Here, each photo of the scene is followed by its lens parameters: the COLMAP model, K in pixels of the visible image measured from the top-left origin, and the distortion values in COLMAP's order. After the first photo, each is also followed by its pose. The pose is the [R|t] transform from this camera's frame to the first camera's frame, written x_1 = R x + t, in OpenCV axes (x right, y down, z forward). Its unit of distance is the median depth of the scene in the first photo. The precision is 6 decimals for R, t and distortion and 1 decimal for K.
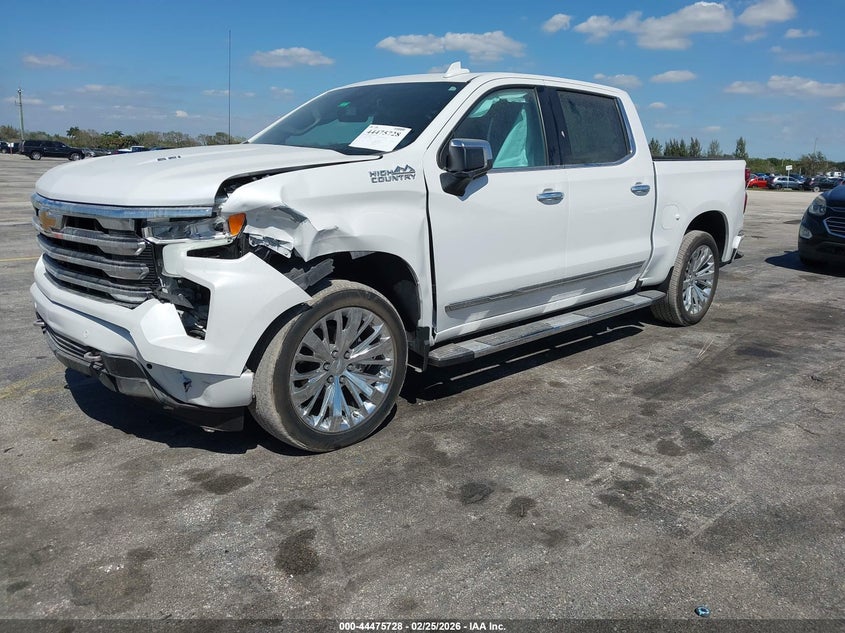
lens RADIAL K [[665.1, 0, 426.5], [0, 665.1, 316.9], [0, 0, 1]] dist [-0.030040, 0.002544]
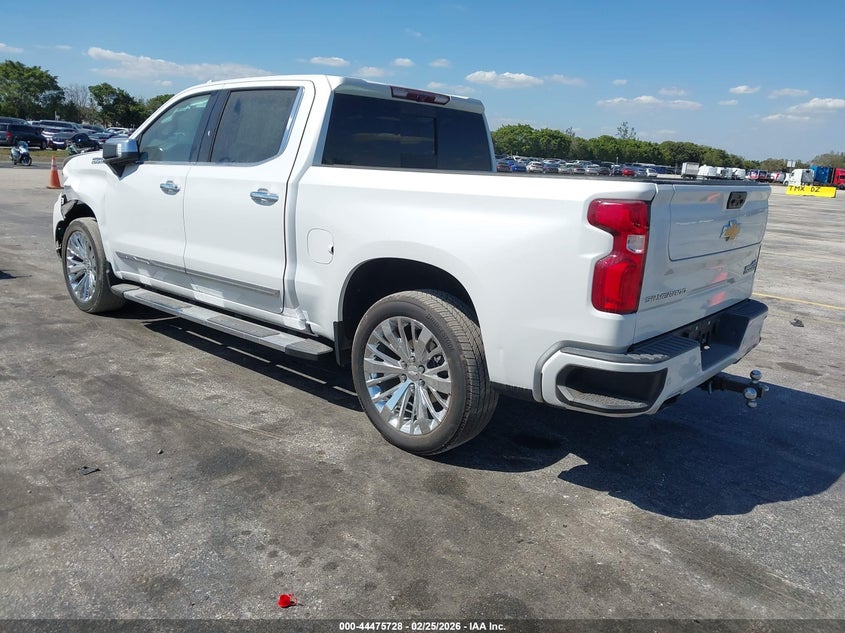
lens RADIAL K [[665.1, 0, 427.6], [0, 665.1, 308.2], [0, 0, 1]] dist [-0.030040, 0.002544]
pose [[0.110653, 0.204514, -0.972589, 1.233223], [-0.293548, 0.941664, 0.164613, -0.271611], [0.949518, 0.267287, 0.164233, 1.155443]]
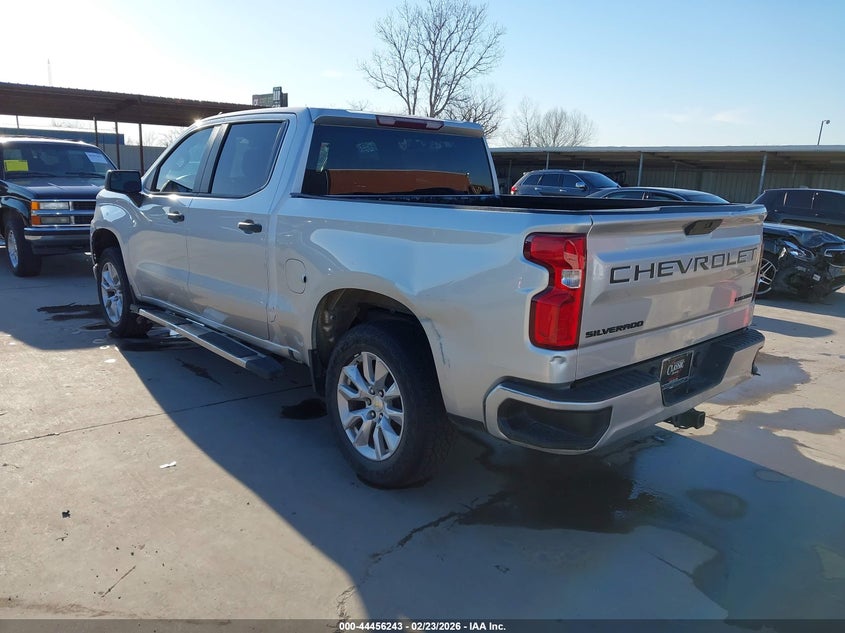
lens RADIAL K [[665.1, 0, 423.7], [0, 665.1, 321.2], [0, 0, 1]] dist [-0.030040, 0.002544]
pose [[-0.027260, 0.207808, -0.977790, 1.238735], [-0.273149, 0.939379, 0.207260, -0.332583], [0.961585, 0.272733, 0.031155, 1.285216]]
